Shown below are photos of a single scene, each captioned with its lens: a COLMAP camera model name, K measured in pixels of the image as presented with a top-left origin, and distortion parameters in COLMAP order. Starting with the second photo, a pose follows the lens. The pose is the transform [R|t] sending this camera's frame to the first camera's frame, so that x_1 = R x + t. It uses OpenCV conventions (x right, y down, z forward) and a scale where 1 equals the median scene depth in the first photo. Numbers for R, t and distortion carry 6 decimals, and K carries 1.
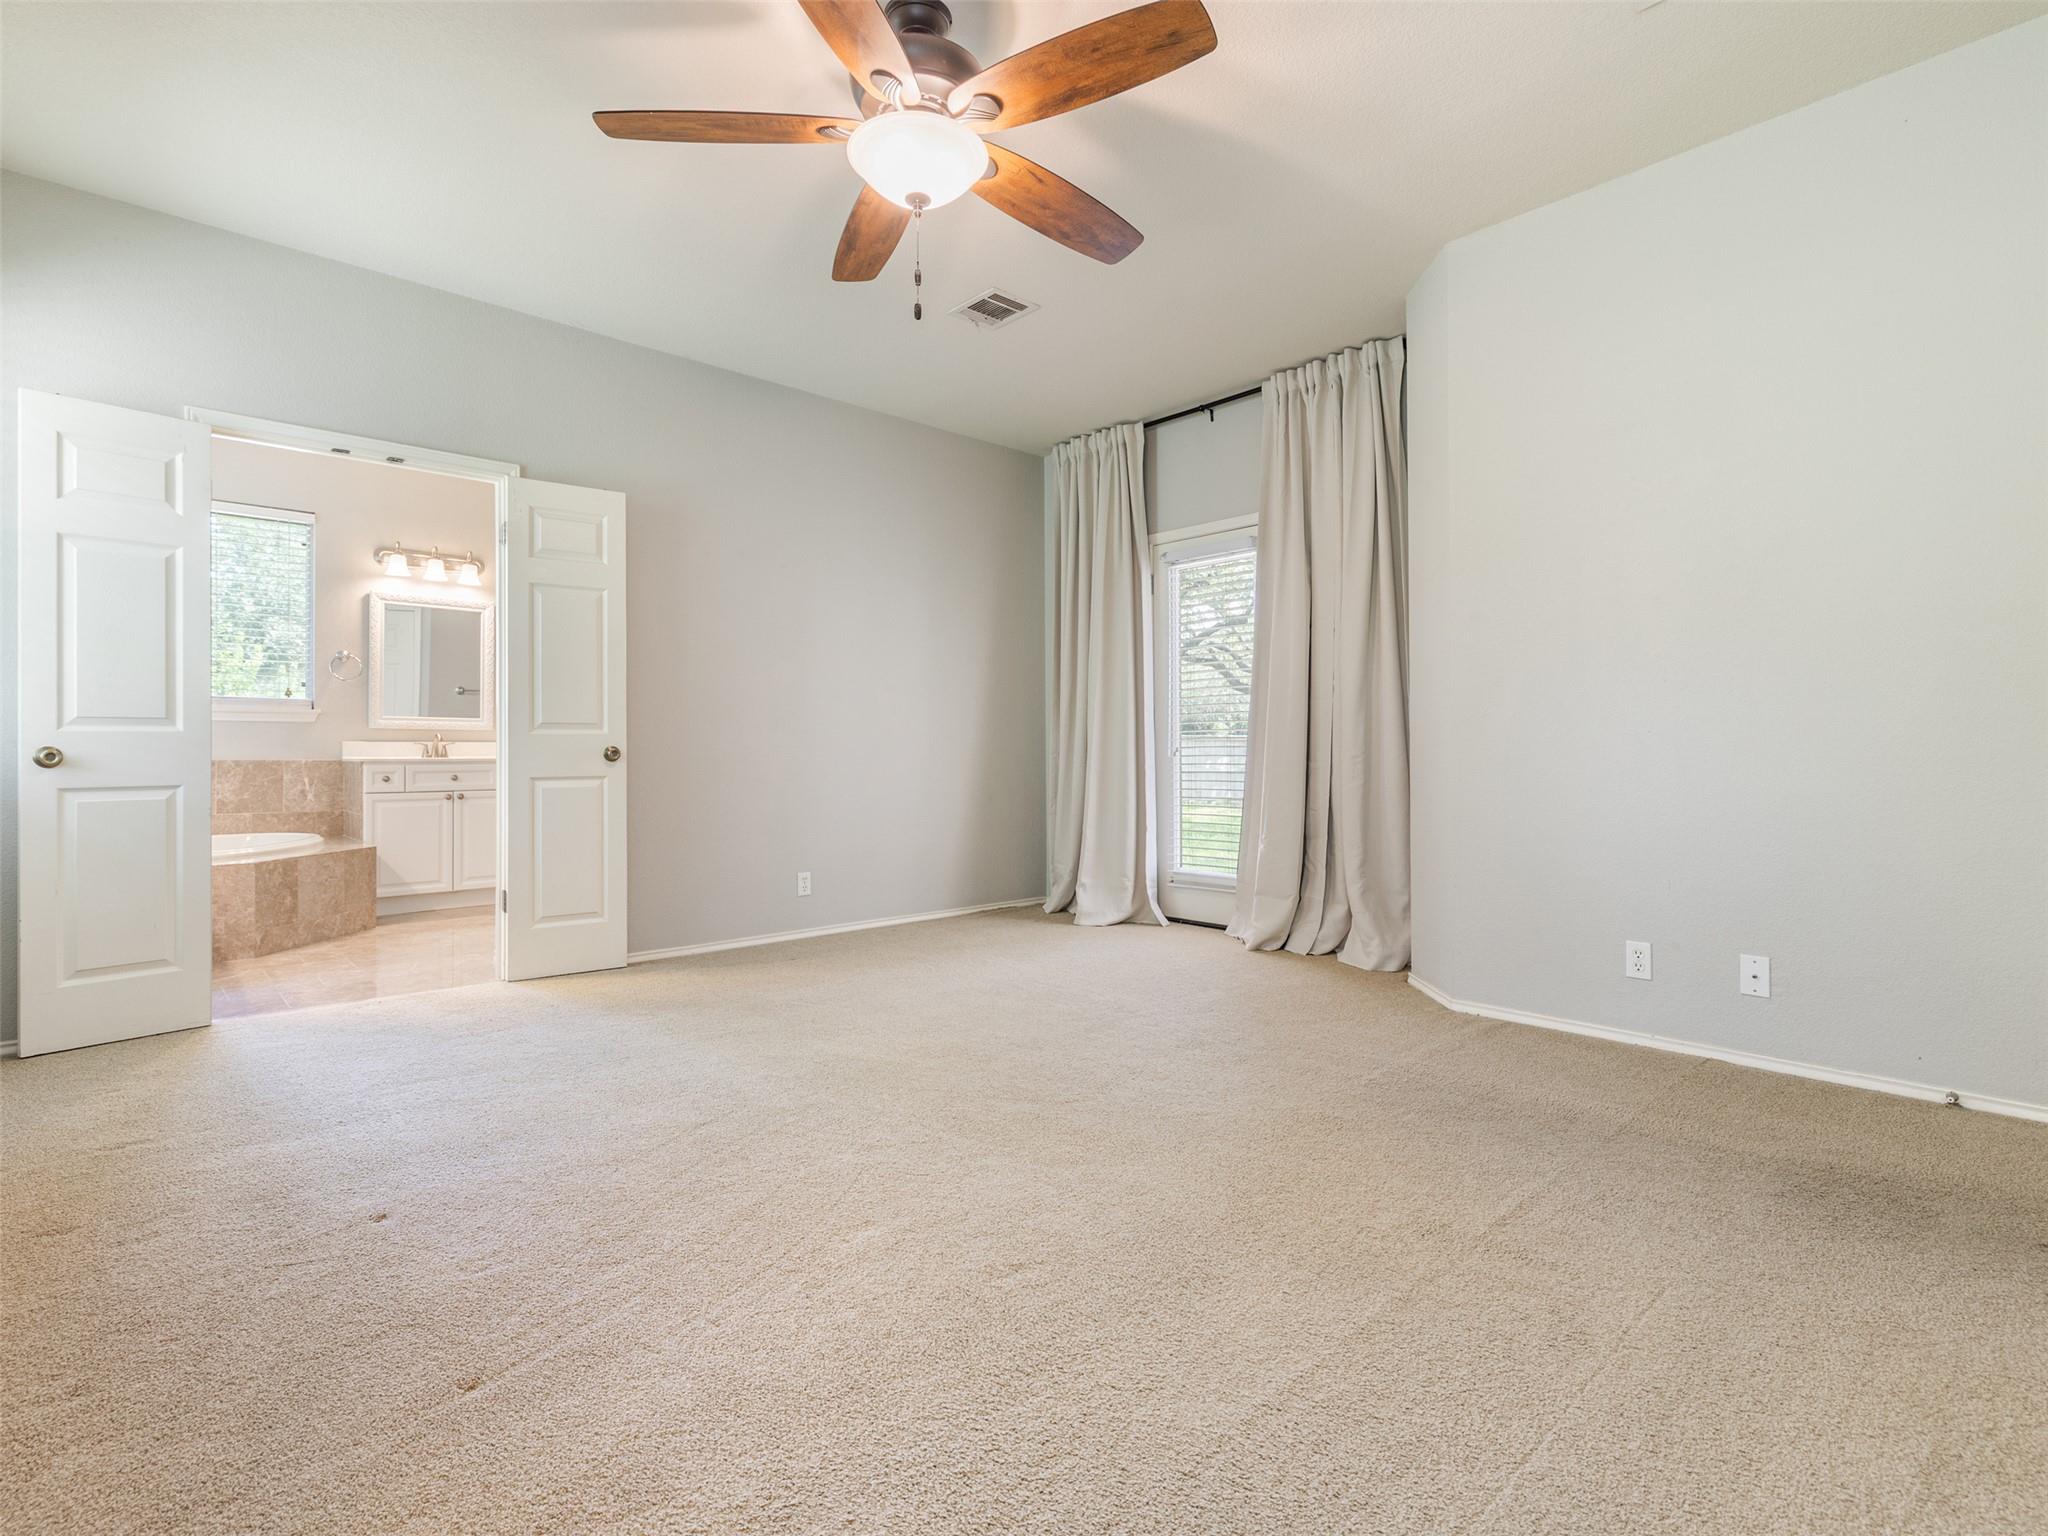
lens RADIAL K [[975.2, 0, 1011.8], [0, 975.2, 753.3], [0, 0, 1]] dist [-0.002230, 0.000190]
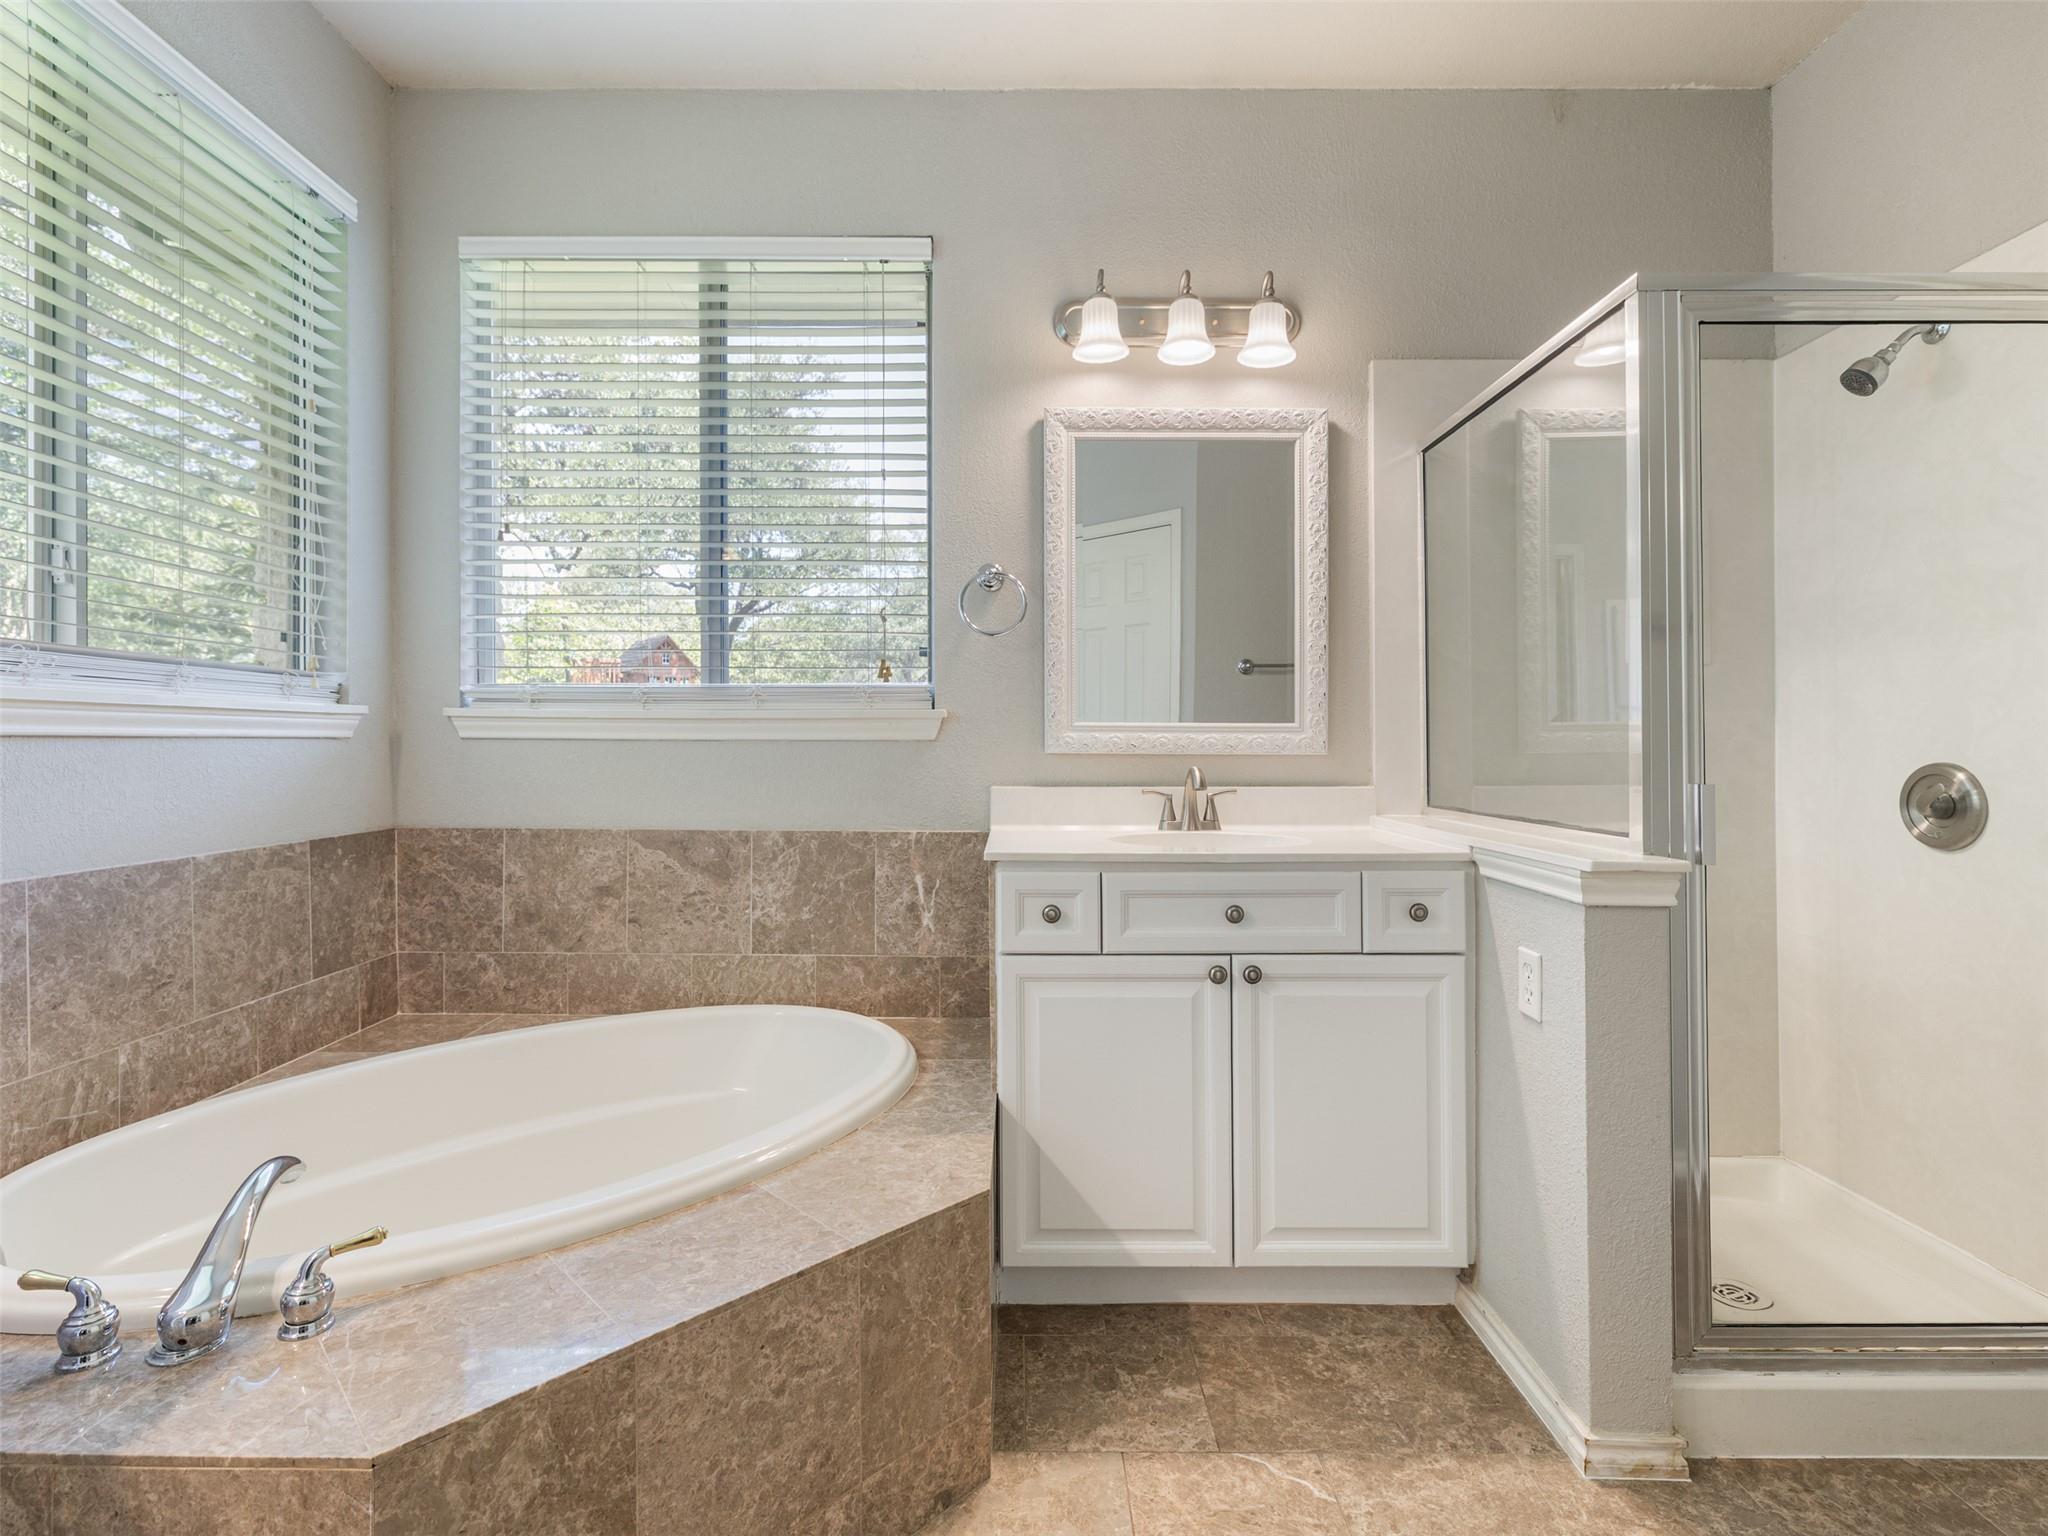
lens RADIAL K [[975.2, 0, 1022.9], [0, 975.2, 725.5], [0, 0, 1]] dist [-0.002230, 0.000190]
pose [[0.740665, -0.012764, -0.671753, -0.414276], [0.001262, 0.999844, -0.017606, -0.031463], [0.671873, 0.012193, 0.740566, 0.727446]]
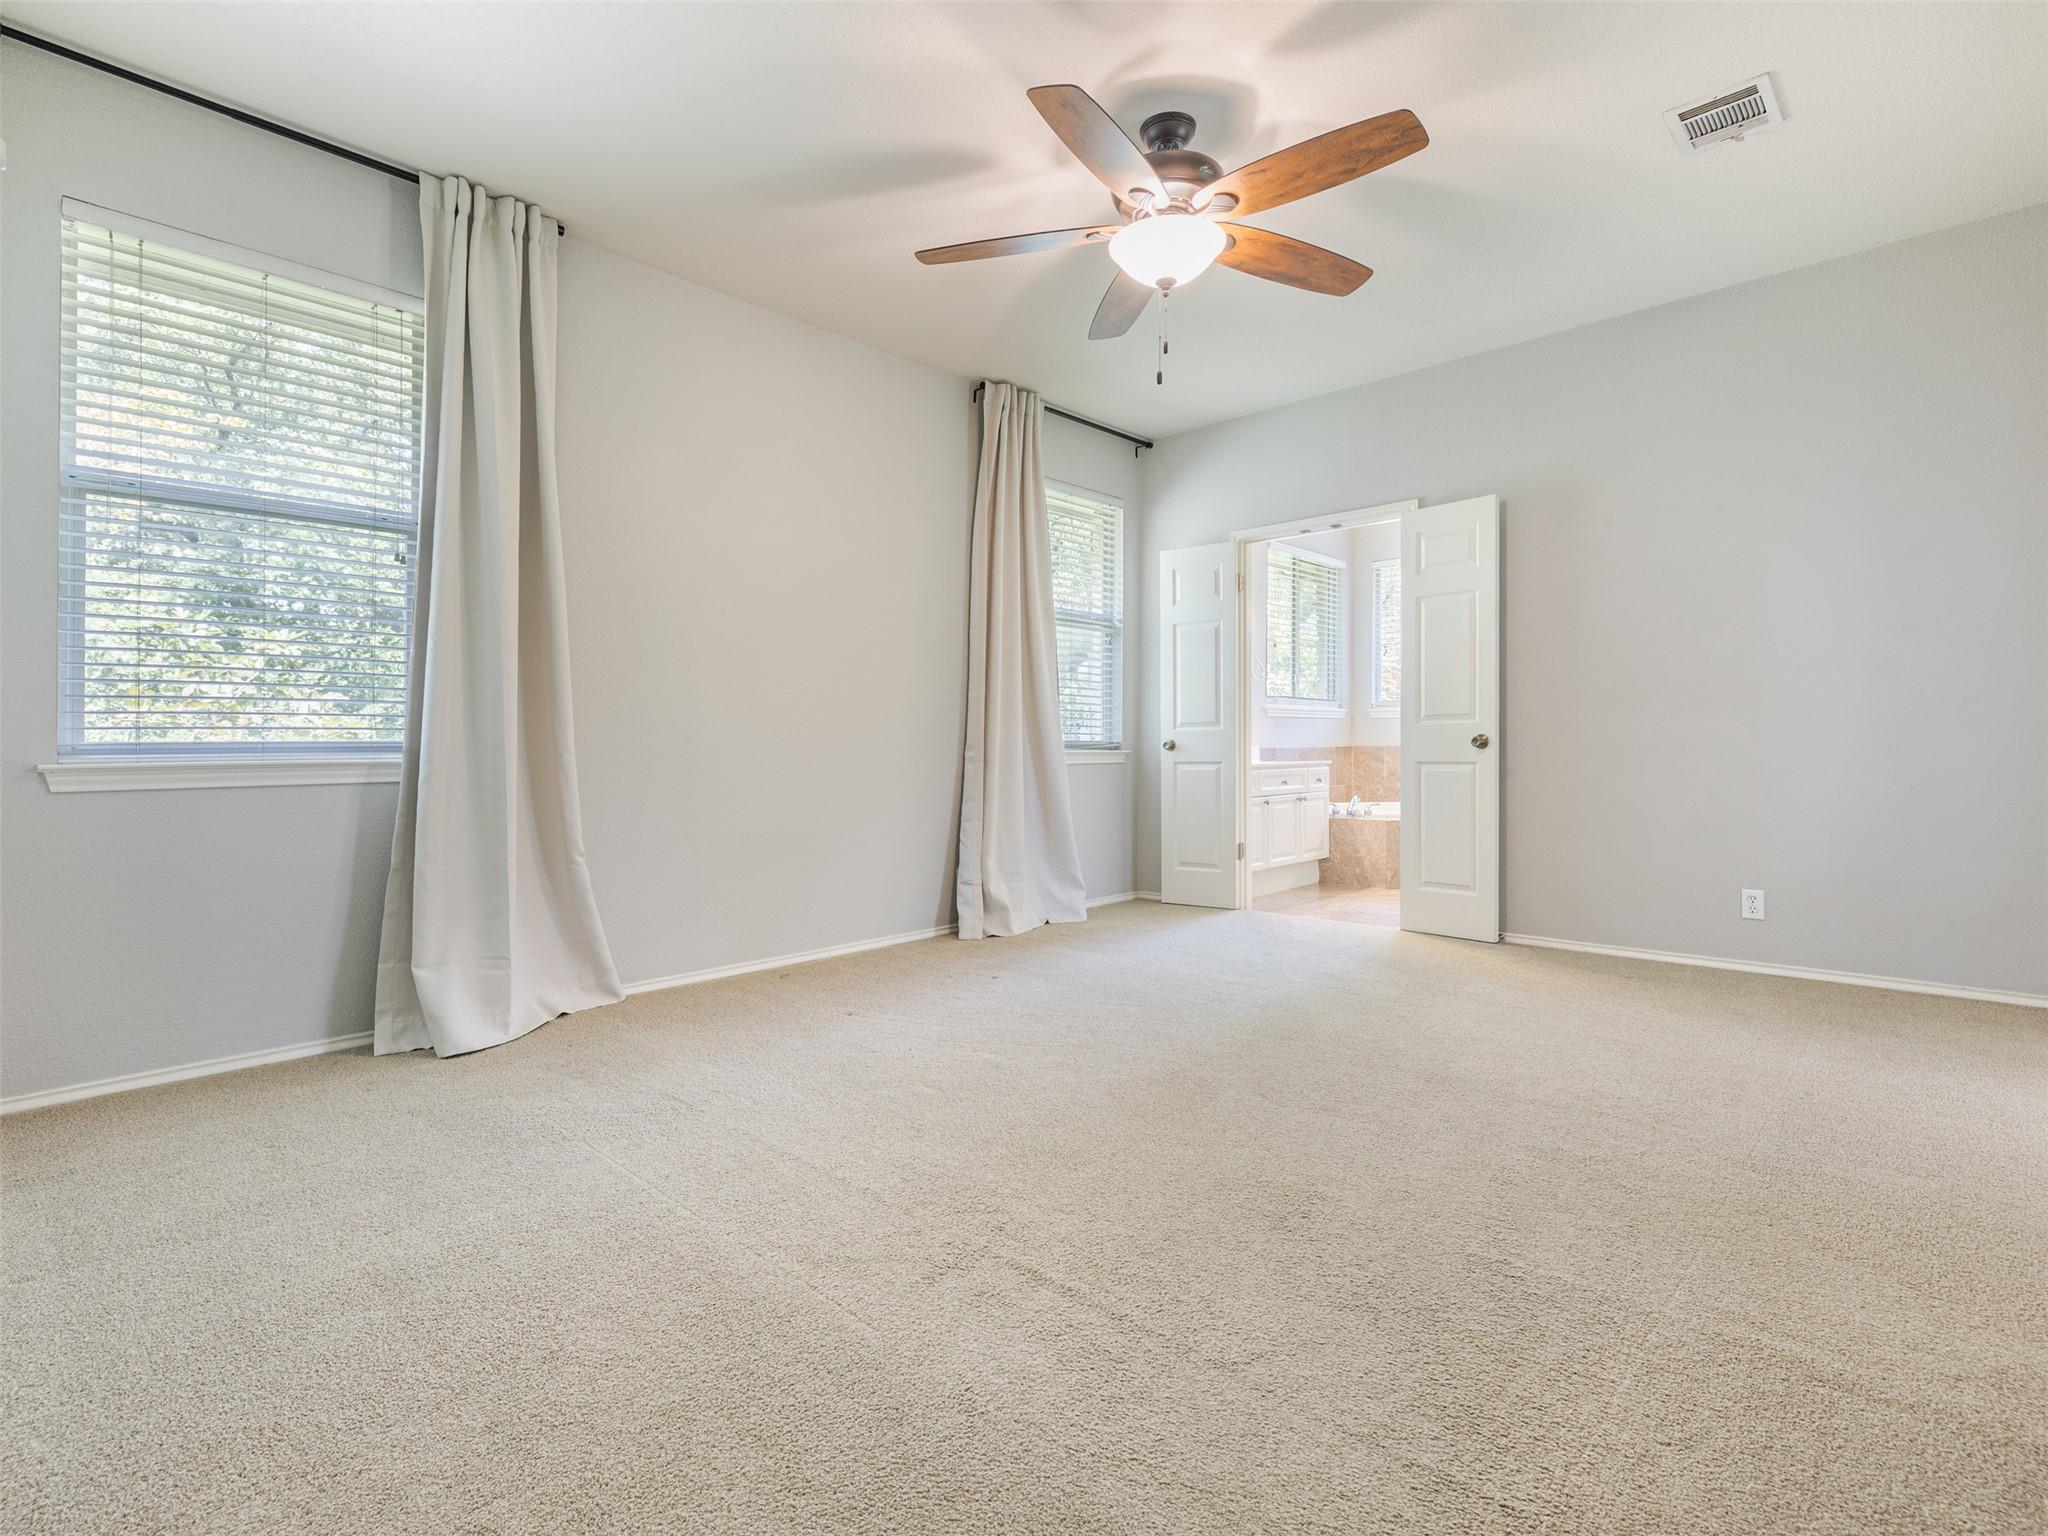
lens RADIAL K [[975.2, 0, 1019.4], [0, 975.2, 752.3], [0, 0, 1]] dist [-0.002230, 0.000190]
pose [[0.069536, 0.007964, -0.997548, 0.440999], [0.003589, 0.999960, 0.008233, 0.001026], [0.997573, -0.004153, 0.069505, 0.293463]]
